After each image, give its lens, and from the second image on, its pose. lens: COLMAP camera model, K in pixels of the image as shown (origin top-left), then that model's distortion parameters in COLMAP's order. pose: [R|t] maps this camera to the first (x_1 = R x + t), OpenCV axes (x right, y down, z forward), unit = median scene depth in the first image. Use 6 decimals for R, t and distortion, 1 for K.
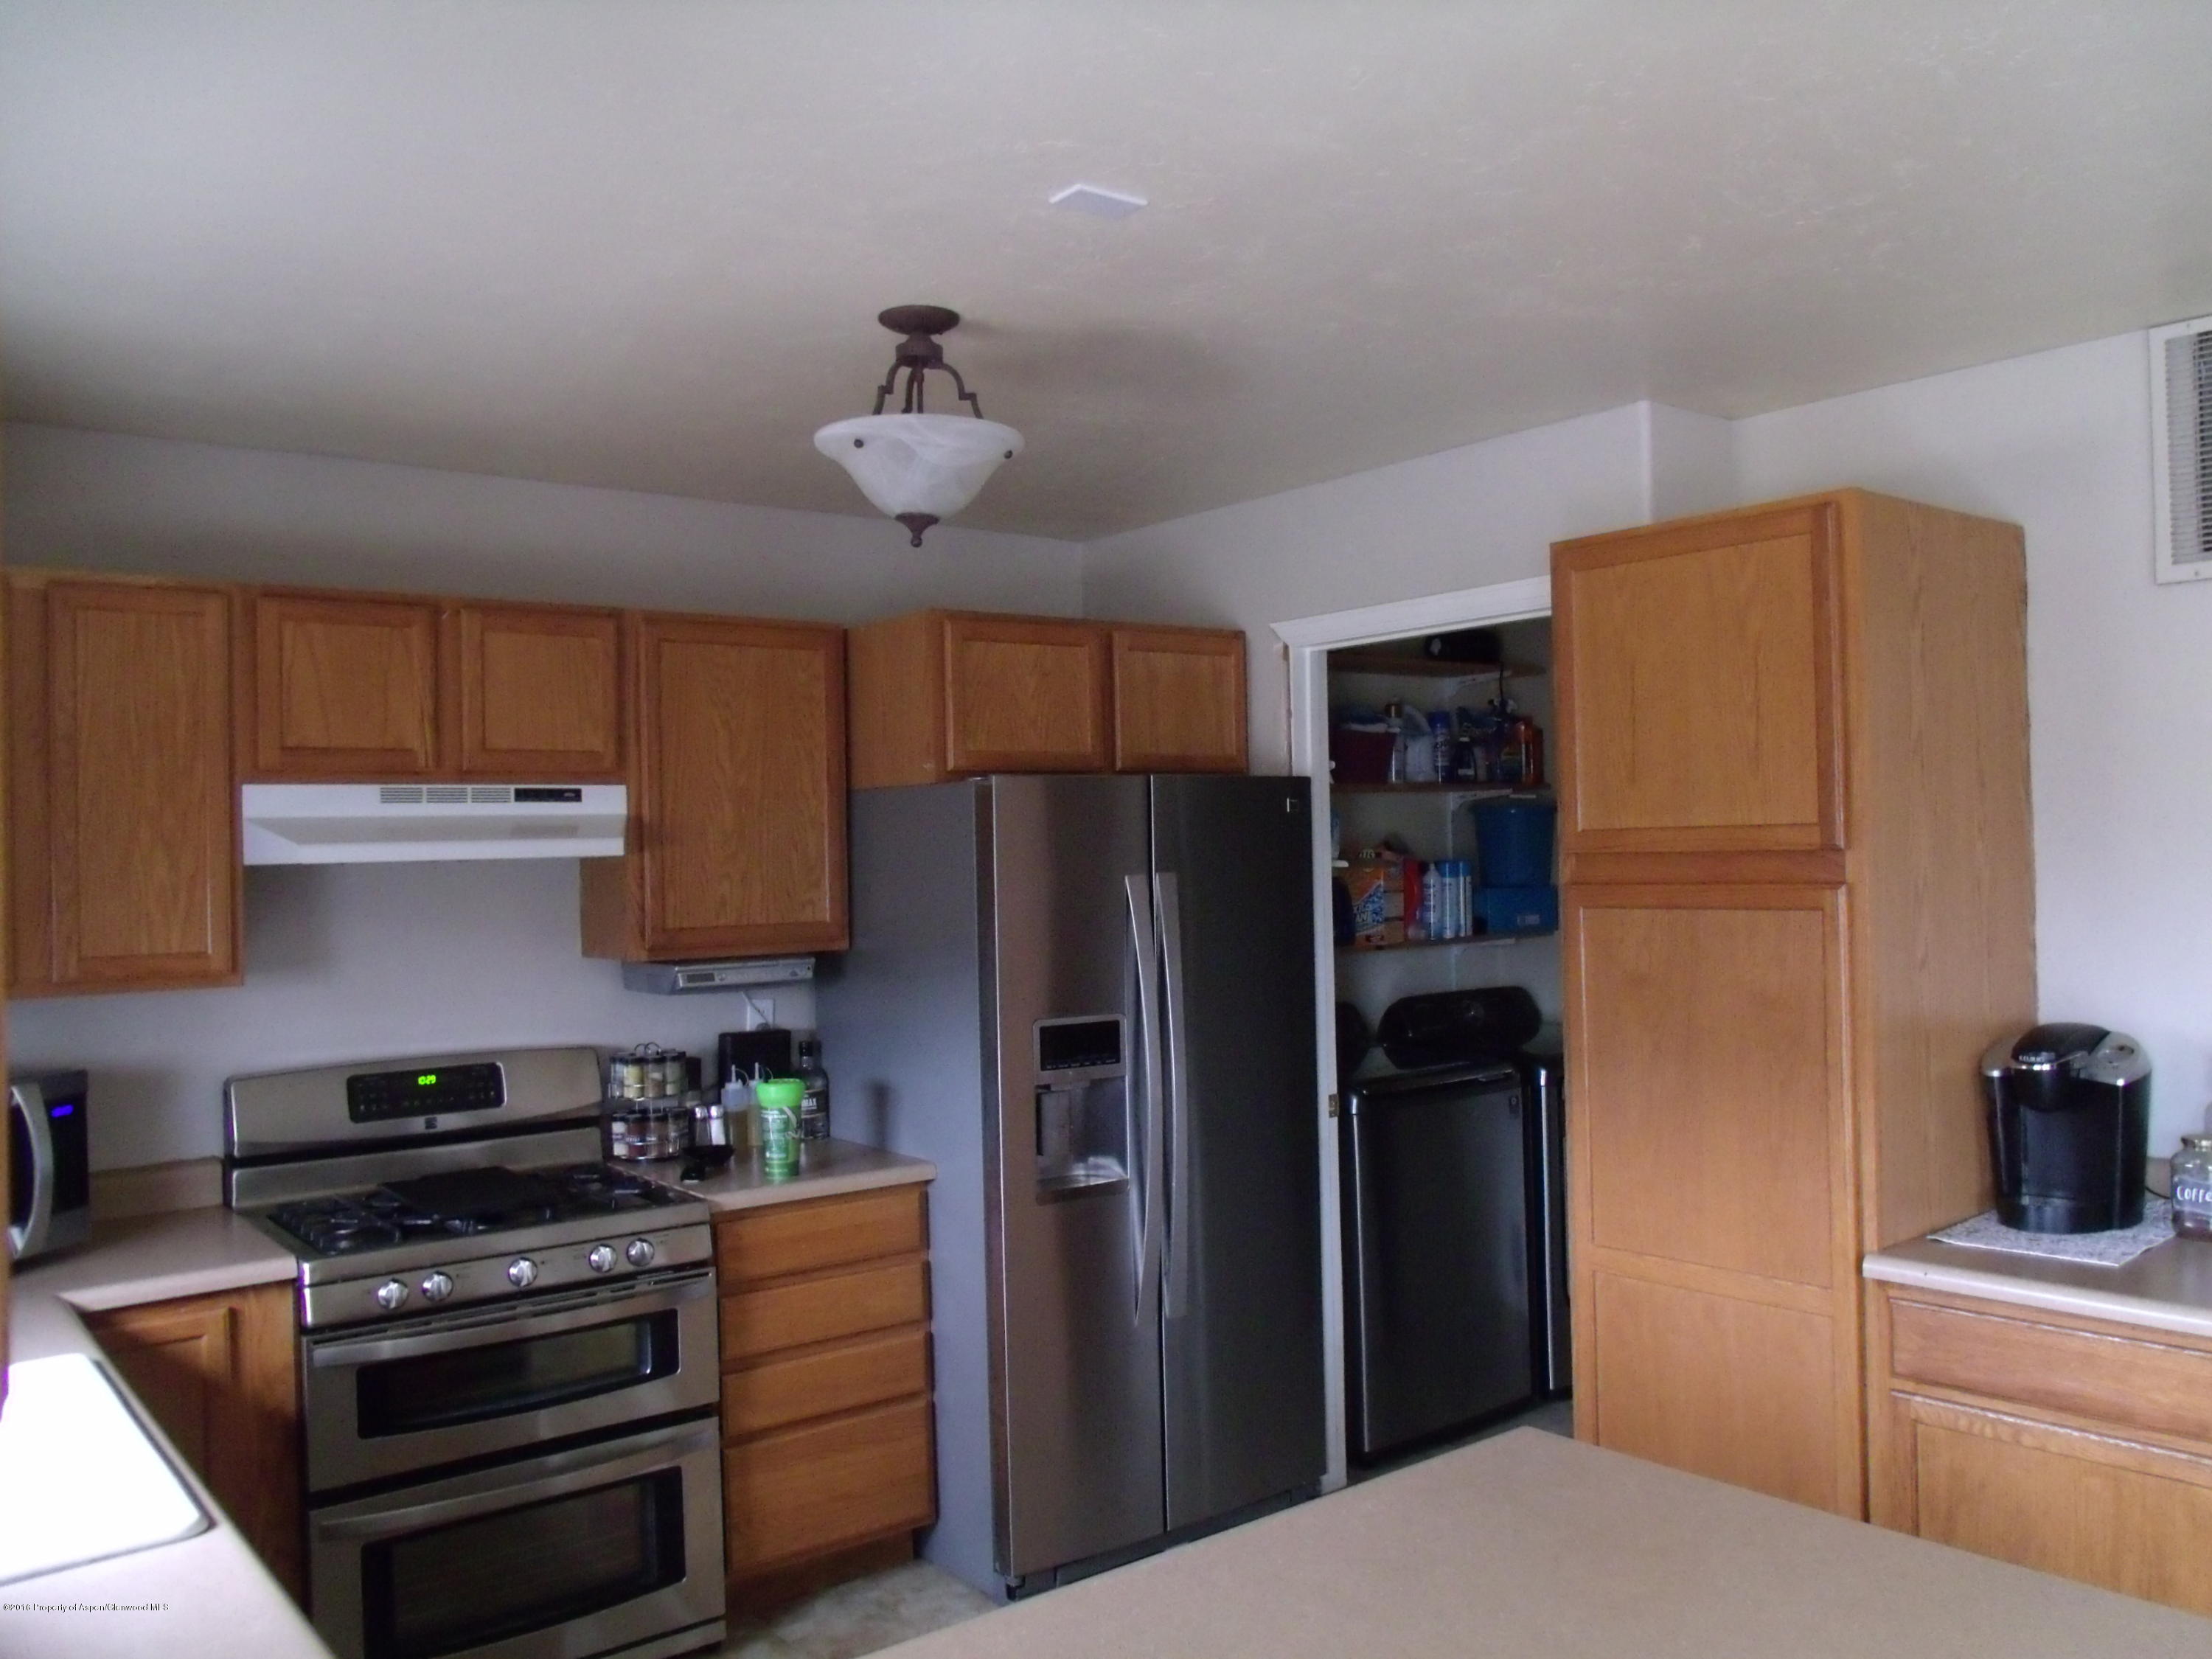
lens RADIAL K [[1767.2, 0, 1103.4], [0, 1767.2, 821.6], [0, 0, 1]] dist [0.005005, 0.000330]
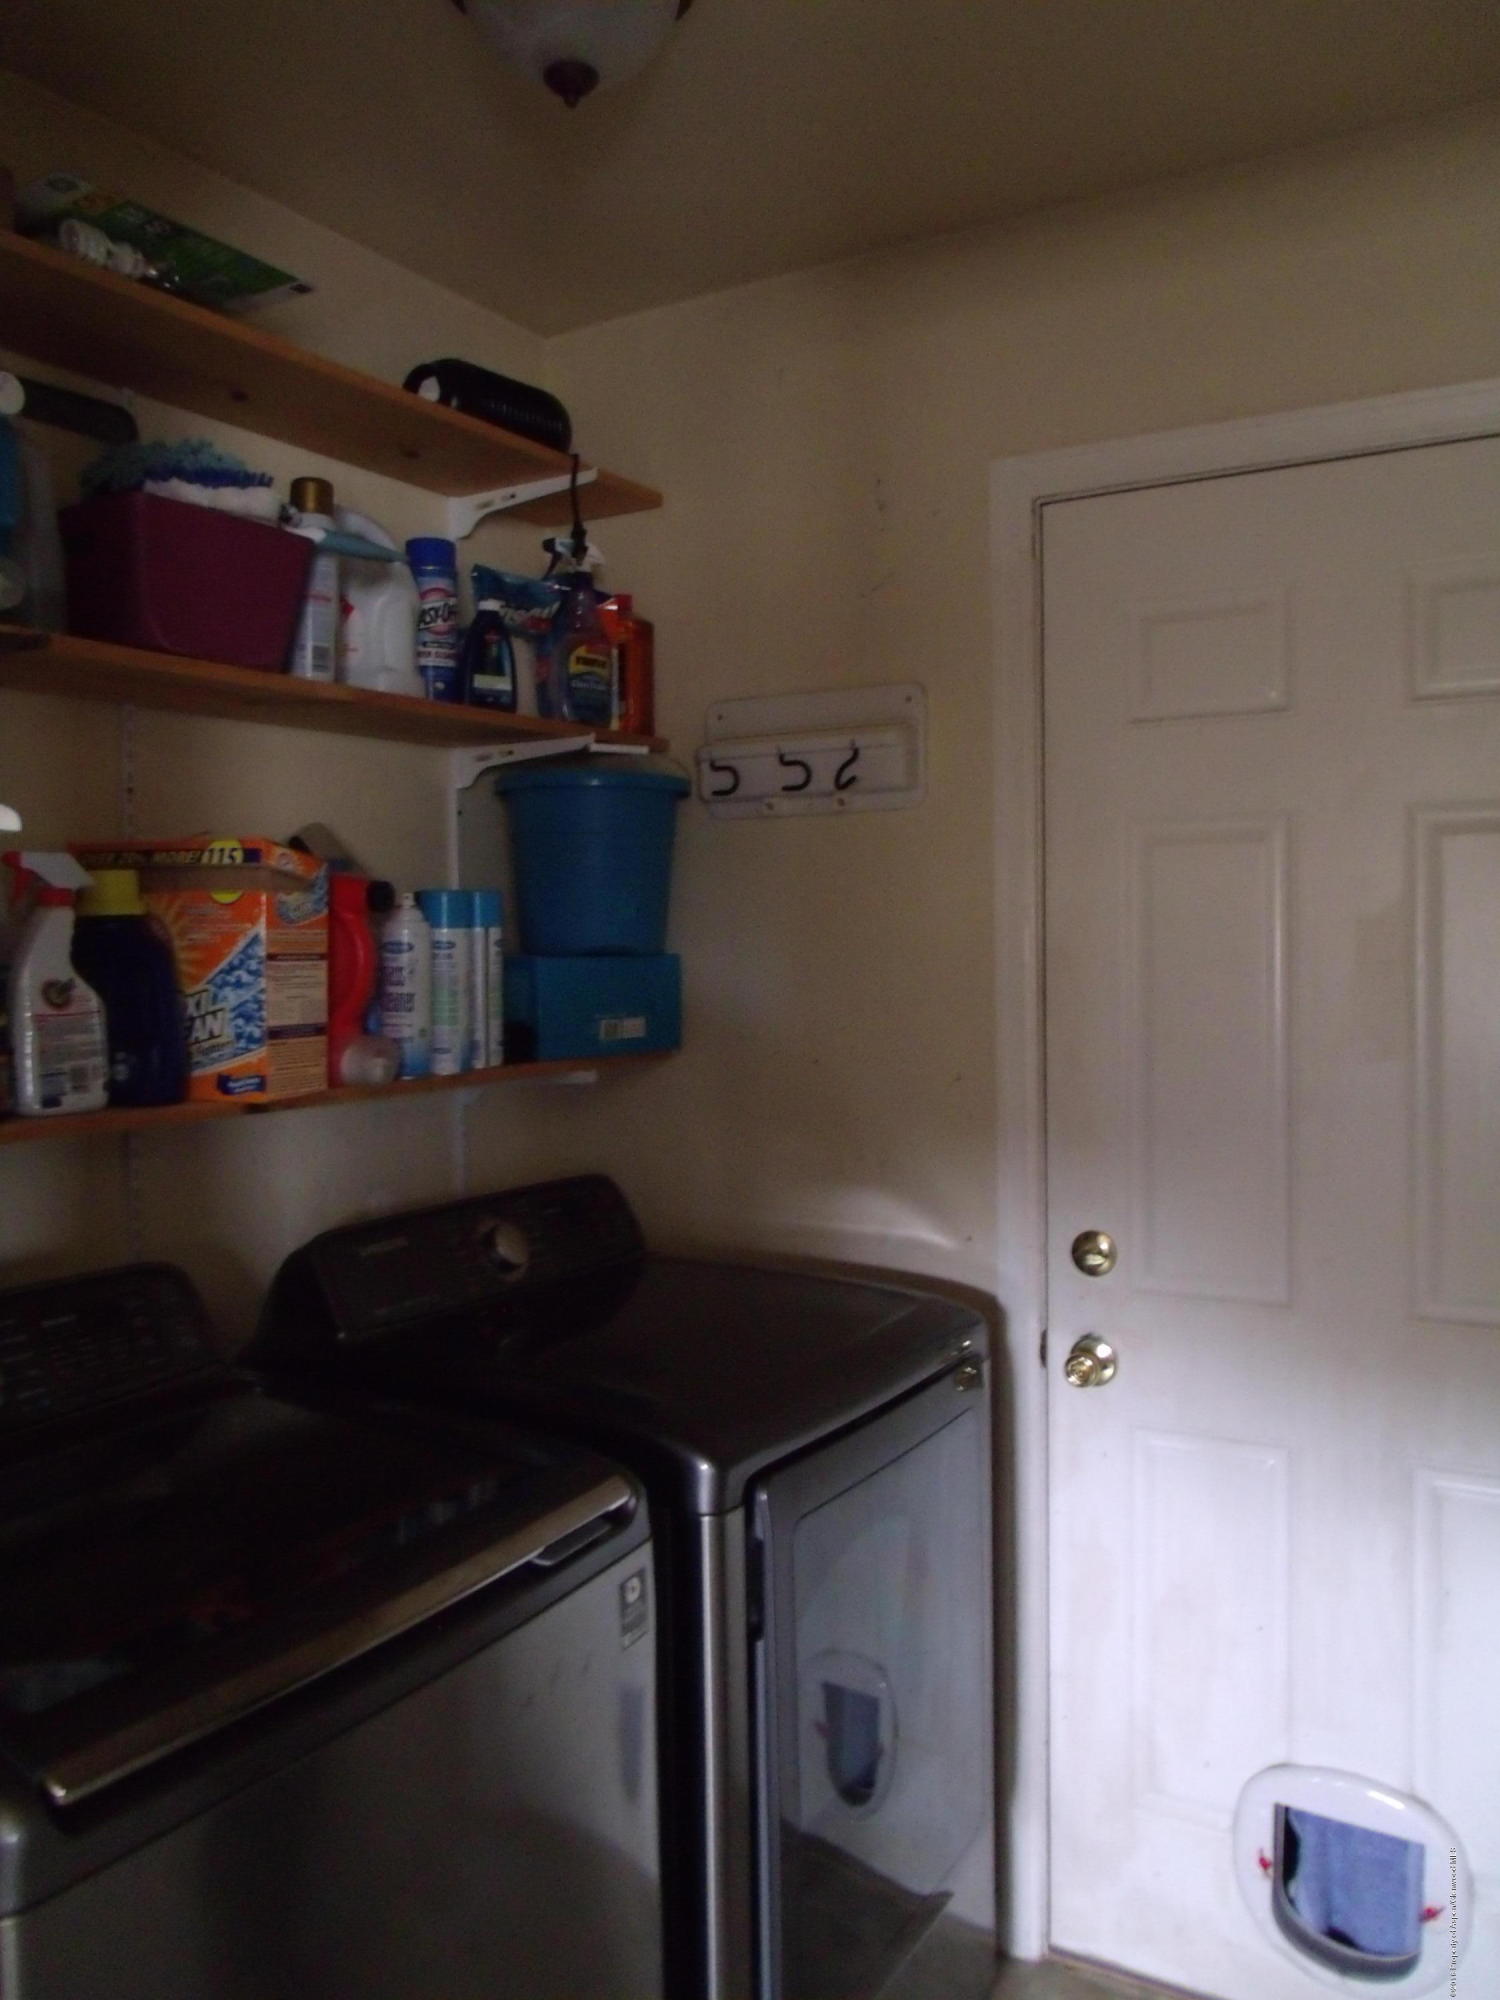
lens RADIAL K [[1597.9, 0, 749.4], [0, 1597.9, 990.8], [0, 0, 1]] dist [0.005005, 0.000330]
pose [[0.931749, 0.004470, 0.363075, 0.124818], [-0.018672, 0.999191, 0.035616, 0.031478], [-0.362622, -0.039965, 0.931079, 0.623112]]
